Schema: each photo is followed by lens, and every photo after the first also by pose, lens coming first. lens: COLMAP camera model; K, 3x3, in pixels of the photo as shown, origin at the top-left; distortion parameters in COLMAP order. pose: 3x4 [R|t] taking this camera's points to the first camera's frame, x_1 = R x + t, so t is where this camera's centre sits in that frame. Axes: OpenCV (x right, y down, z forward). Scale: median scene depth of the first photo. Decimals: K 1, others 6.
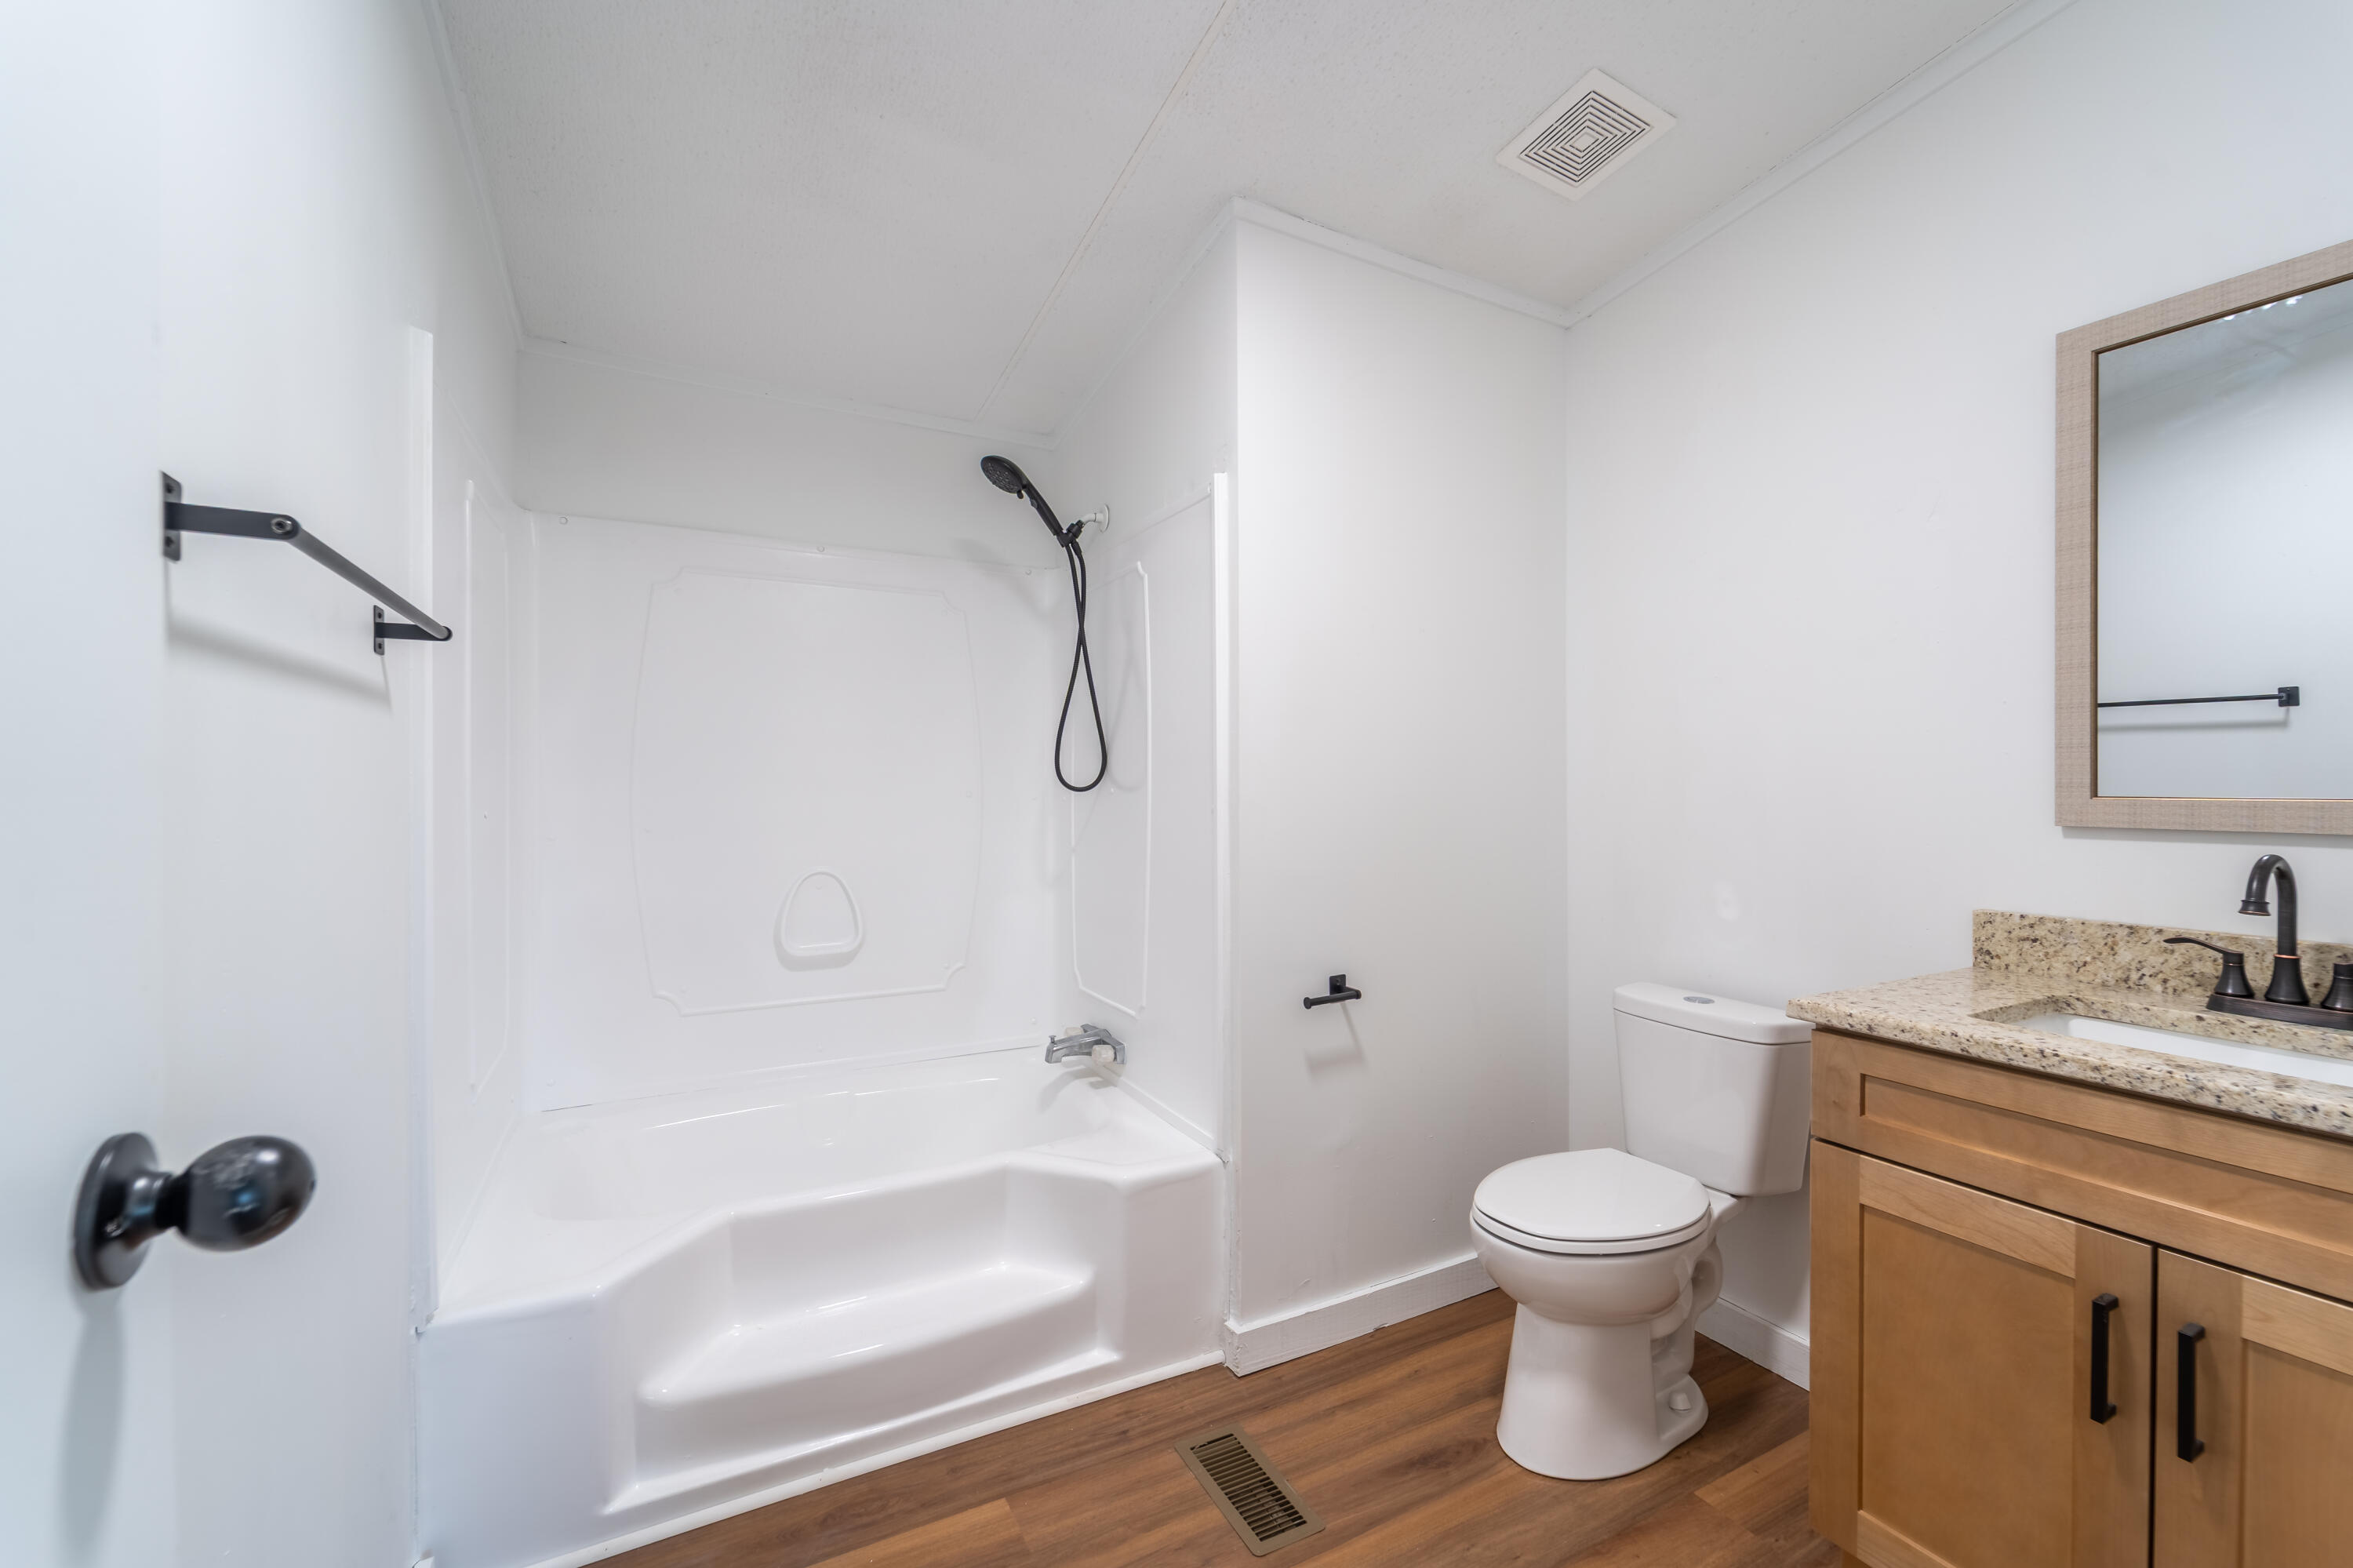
lens RADIAL K [[954.9, 0, 1177.4], [0, 954.9, 788.4], [0, 0, 1]] dist [0.002825, -0.003378]
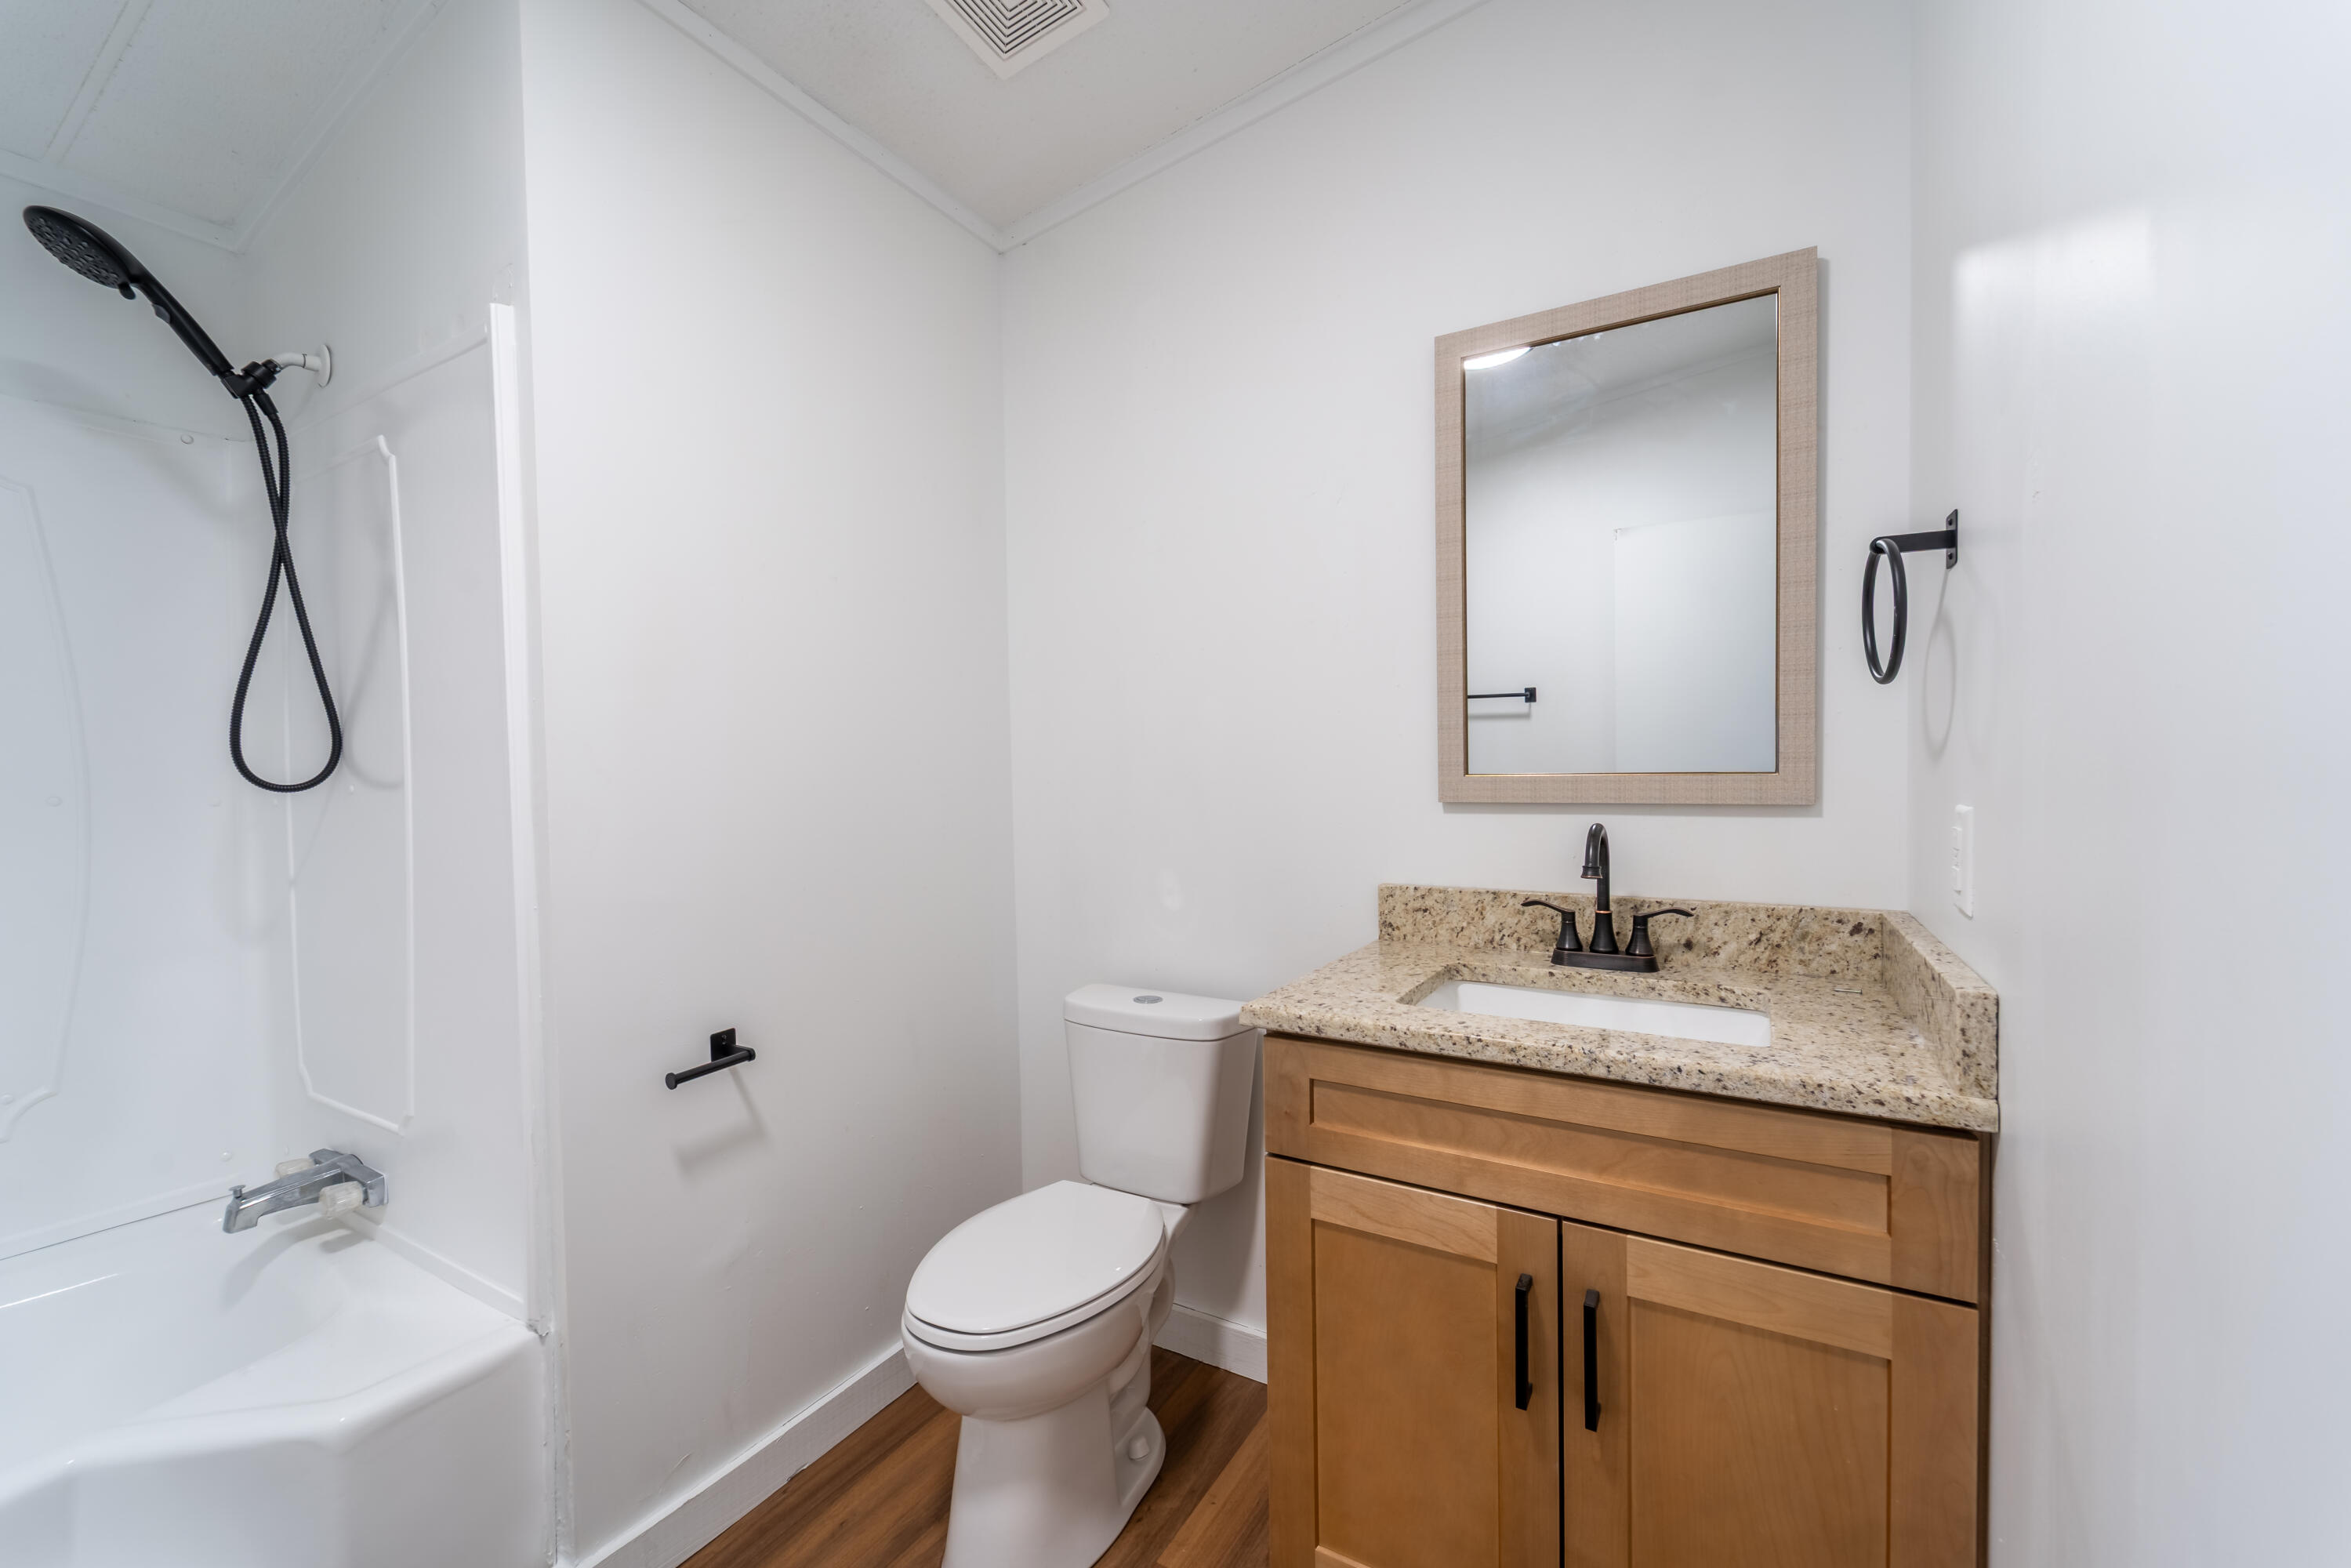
lens RADIAL K [[950.6, 0, 1181.4], [0, 950.6, 787.7], [0, 0, 1]] dist [-0.000250, -0.000708]
pose [[0.850061, -0.024265, 0.526125, 0.108320], [0.017233, 0.999685, 0.018262, -0.001232], [-0.526403, -0.006458, 0.850211, 0.232326]]
